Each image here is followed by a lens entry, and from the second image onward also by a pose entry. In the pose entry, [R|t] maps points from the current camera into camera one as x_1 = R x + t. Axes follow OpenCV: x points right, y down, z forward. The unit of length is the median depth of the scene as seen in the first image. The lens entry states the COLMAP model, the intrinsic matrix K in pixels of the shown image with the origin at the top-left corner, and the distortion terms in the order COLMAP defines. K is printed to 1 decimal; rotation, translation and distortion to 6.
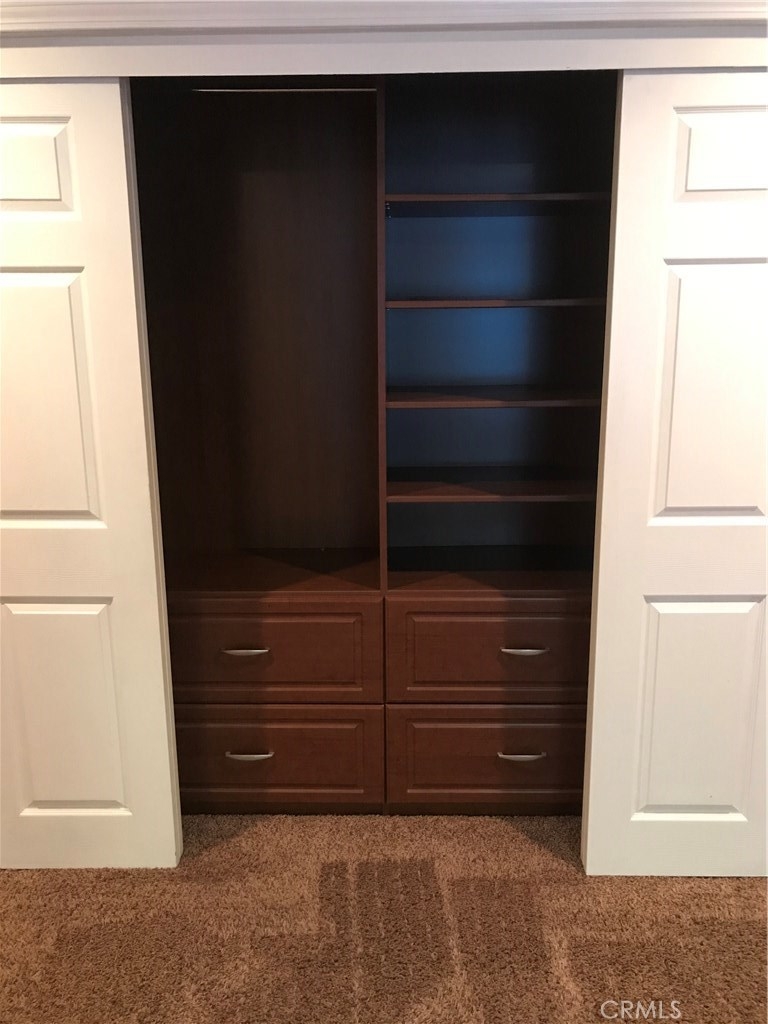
lens RADIAL K [[829.7, 0, 385.4], [0, 829.7, 496.4], [0, 0, 1]] dist [0.029382, -0.001714]
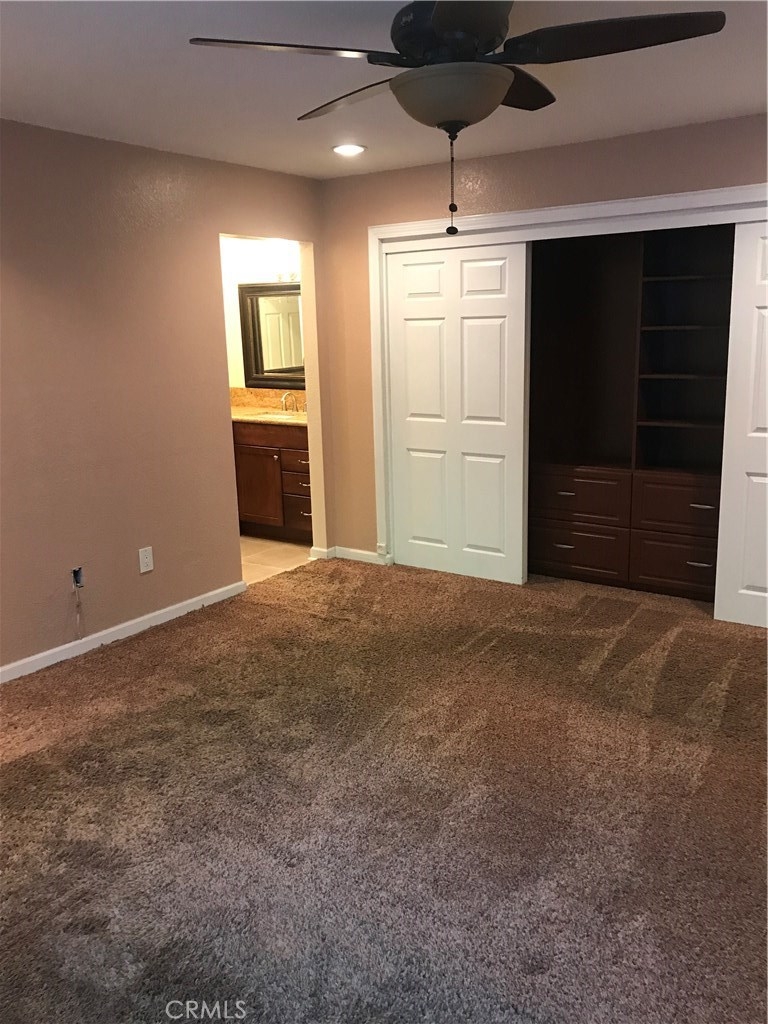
lens RADIAL K [[847.2, 0, 384.0], [0, 847.2, 512.0], [0, 0, 1]] dist [0.004911, -0.013453]
pose [[0.831255, 0.105830, -0.545725, 0.656533], [-0.104485, 0.993959, 0.033602, 0.218539], [0.545984, 0.029088, 0.837290, -1.093407]]
